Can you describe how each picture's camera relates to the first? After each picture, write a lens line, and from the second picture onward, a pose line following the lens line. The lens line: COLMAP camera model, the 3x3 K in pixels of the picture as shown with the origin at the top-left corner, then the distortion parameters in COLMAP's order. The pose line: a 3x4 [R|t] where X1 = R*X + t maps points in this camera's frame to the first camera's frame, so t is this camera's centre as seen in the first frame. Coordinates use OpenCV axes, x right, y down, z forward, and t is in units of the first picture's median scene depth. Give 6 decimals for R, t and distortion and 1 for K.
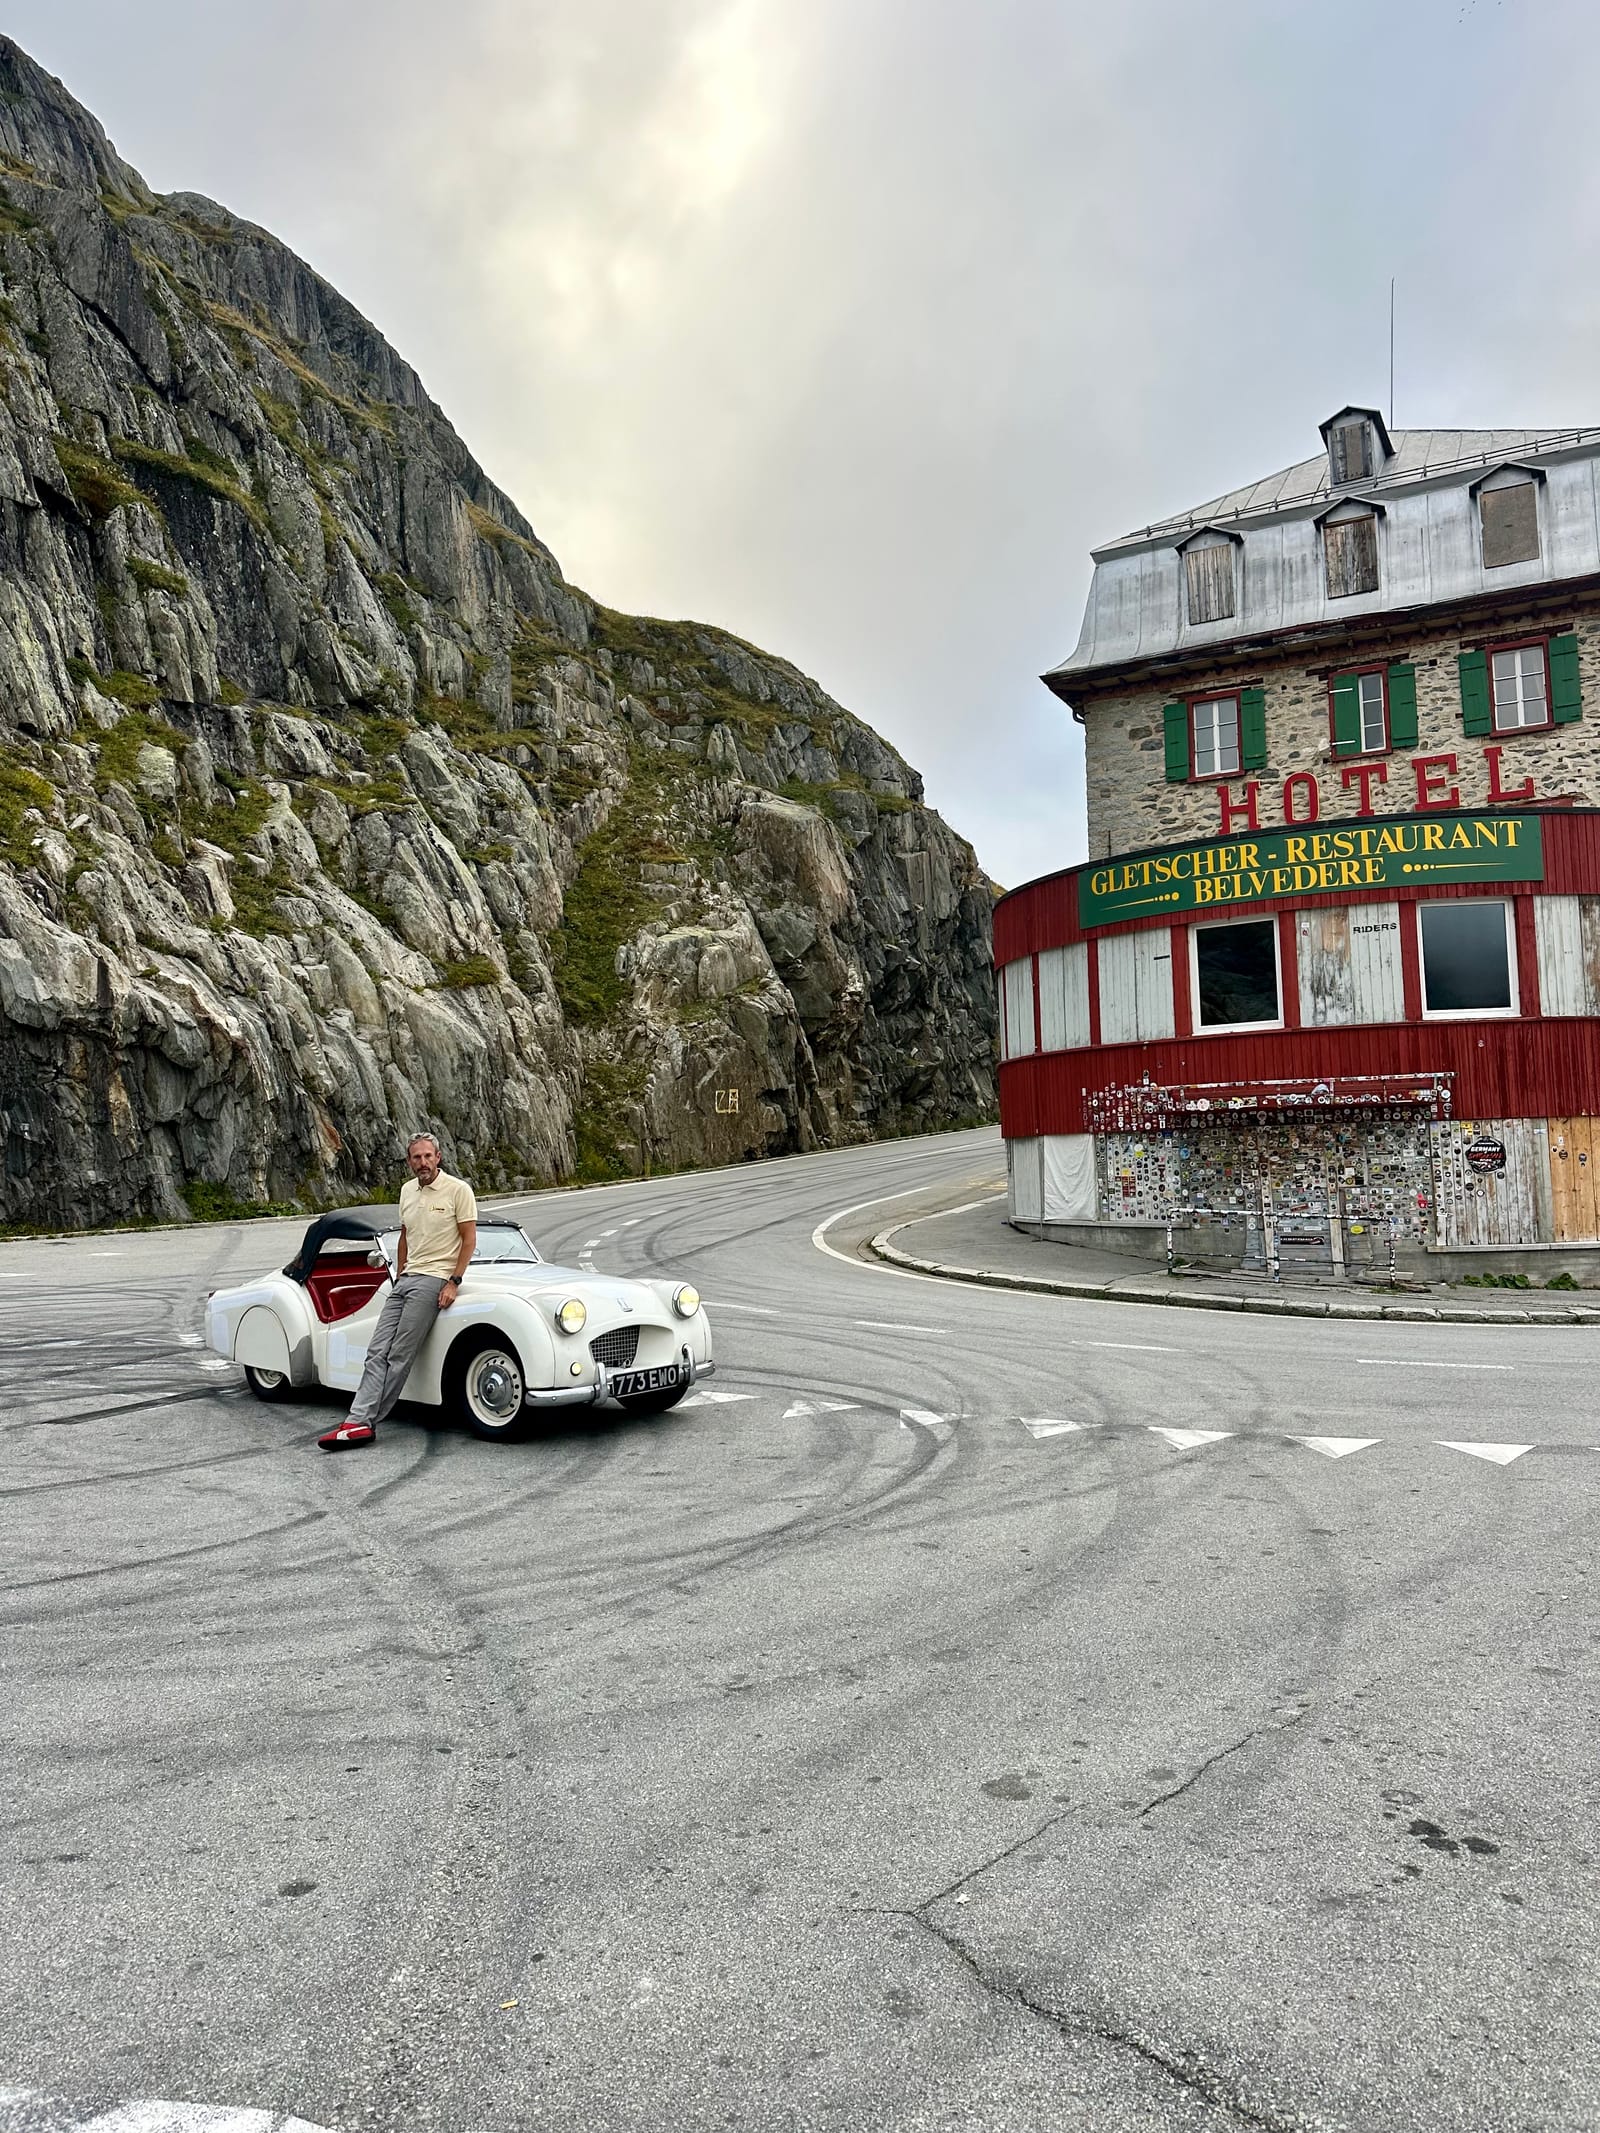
lens RADIAL K [[1438.5, 0, 799.7], [0, 1438.5, 1169.8], [0, 0, 1]] dist [0.106105, -0.139757]
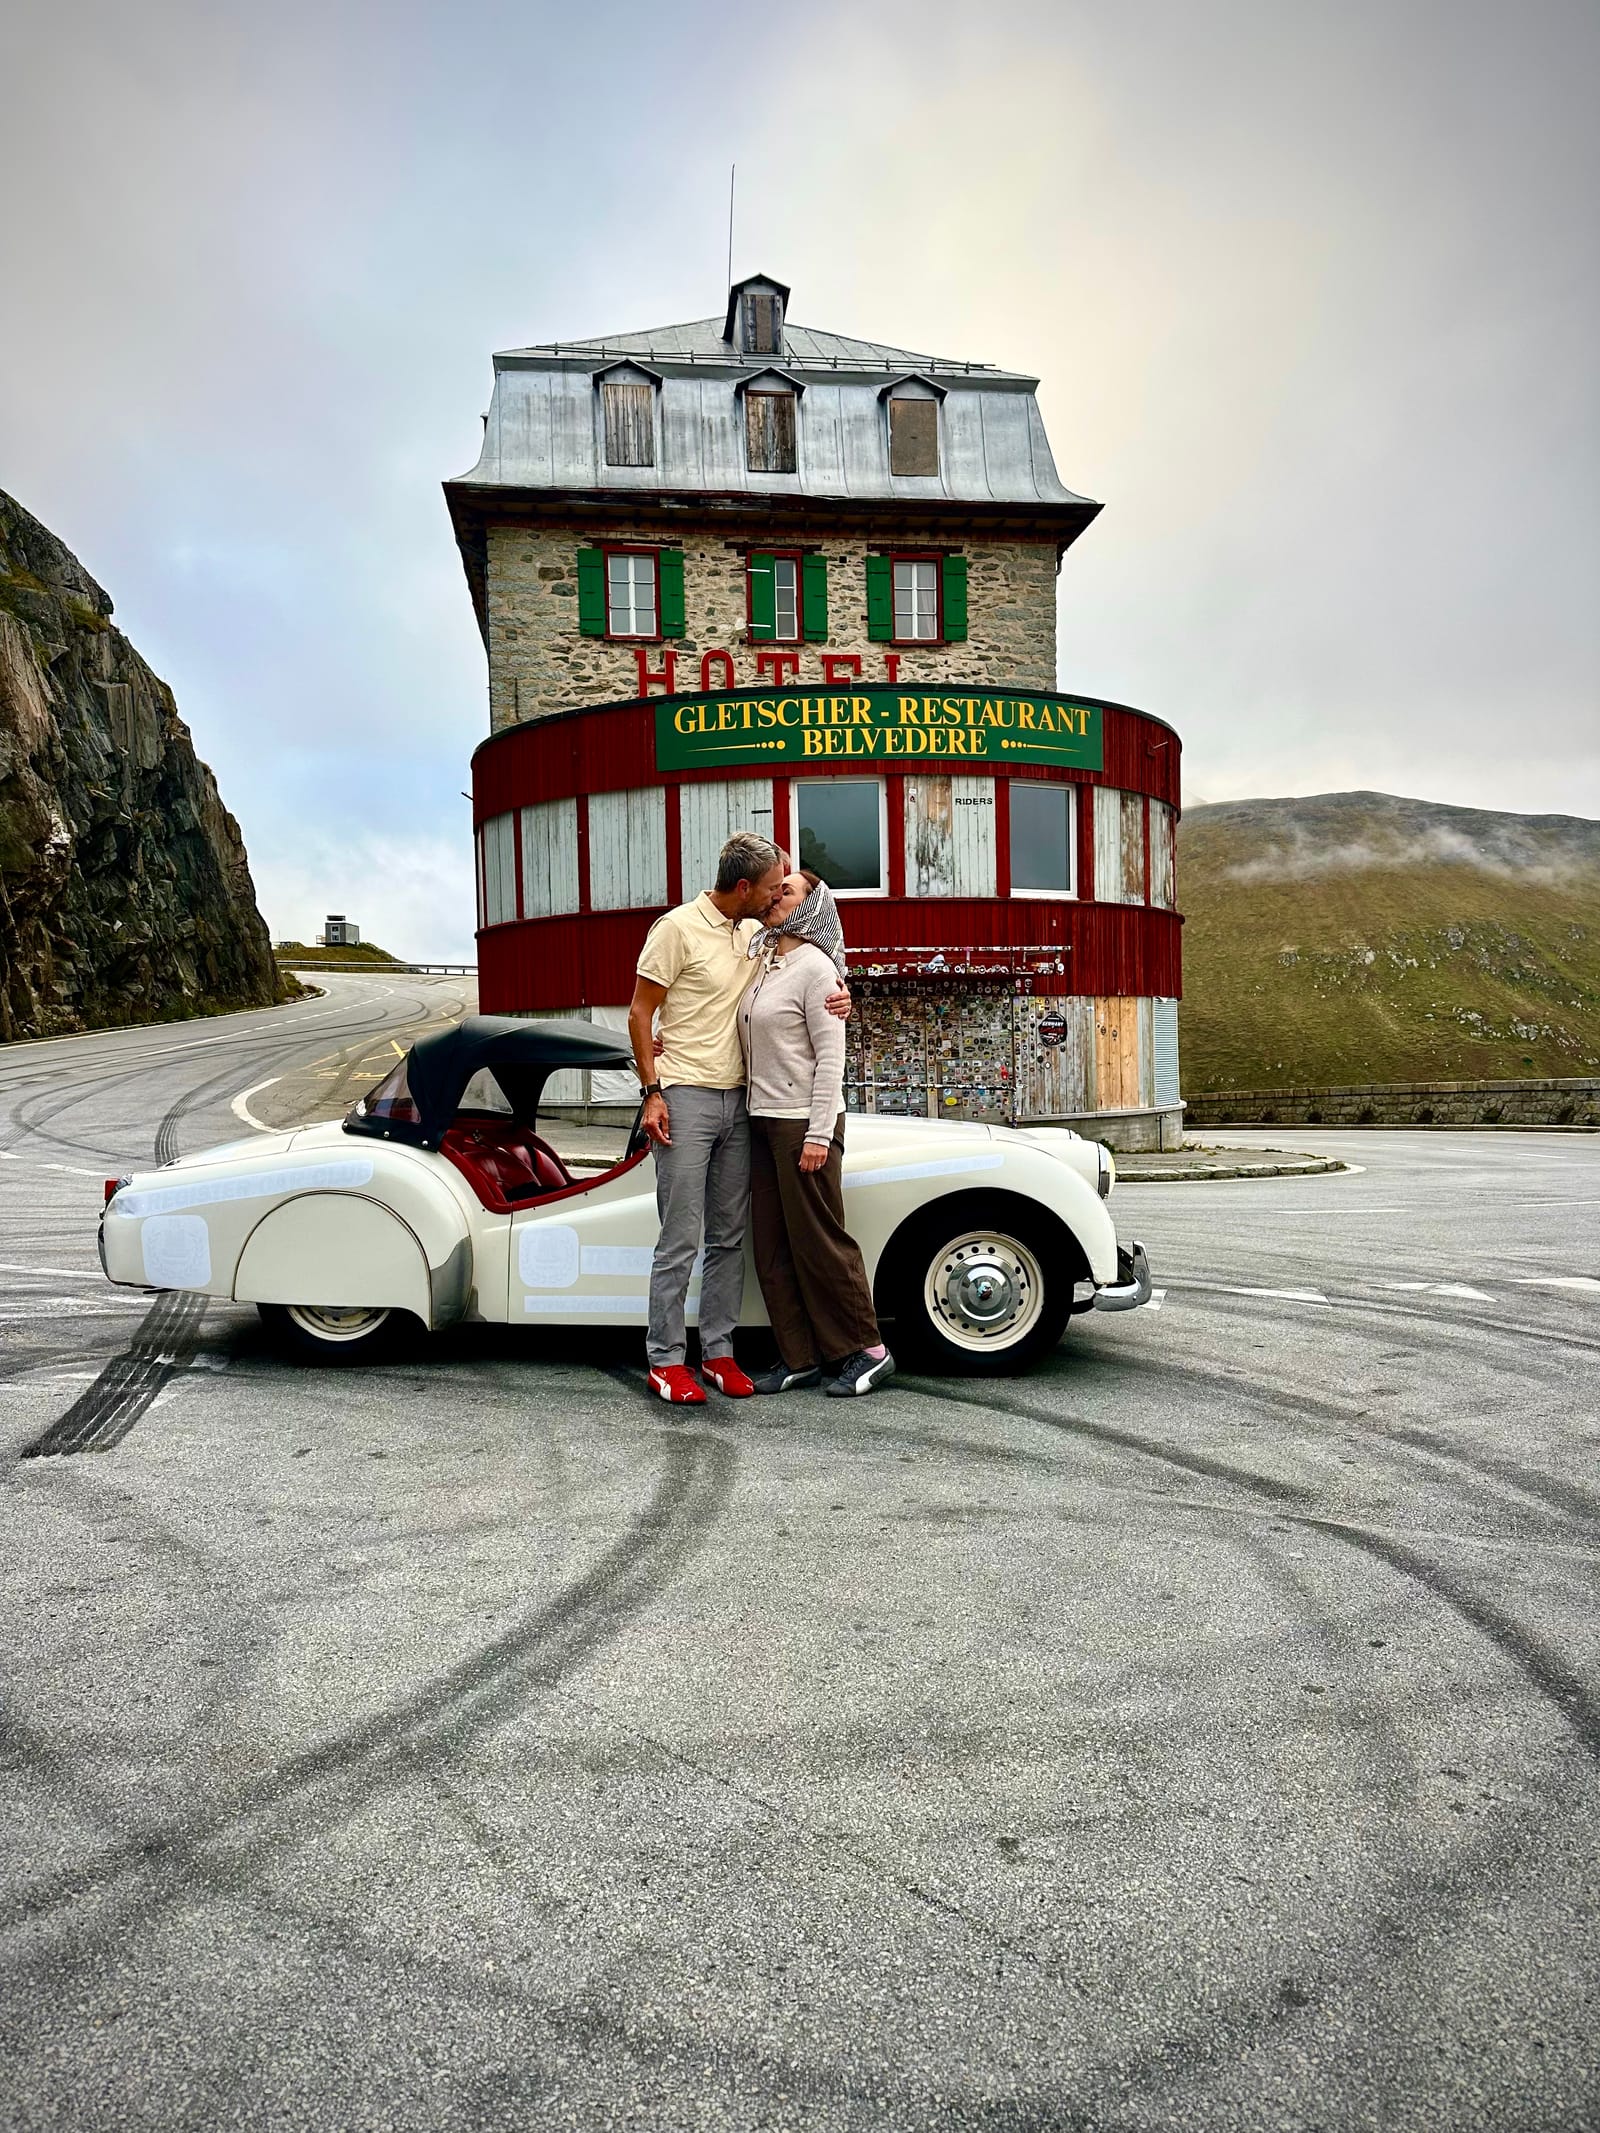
lens RADIAL K [[1438.5, 0, 799.7], [0, 1438.5, 1169.8], [0, 0, 1]] dist [0.106105, -0.139757]
pose [[0.819997, -0.036261, 0.571218, -0.192092], [0.001674, 0.998139, 0.060959, 0.018444], [-0.572366, -0.049030, 0.818531, 0.158608]]
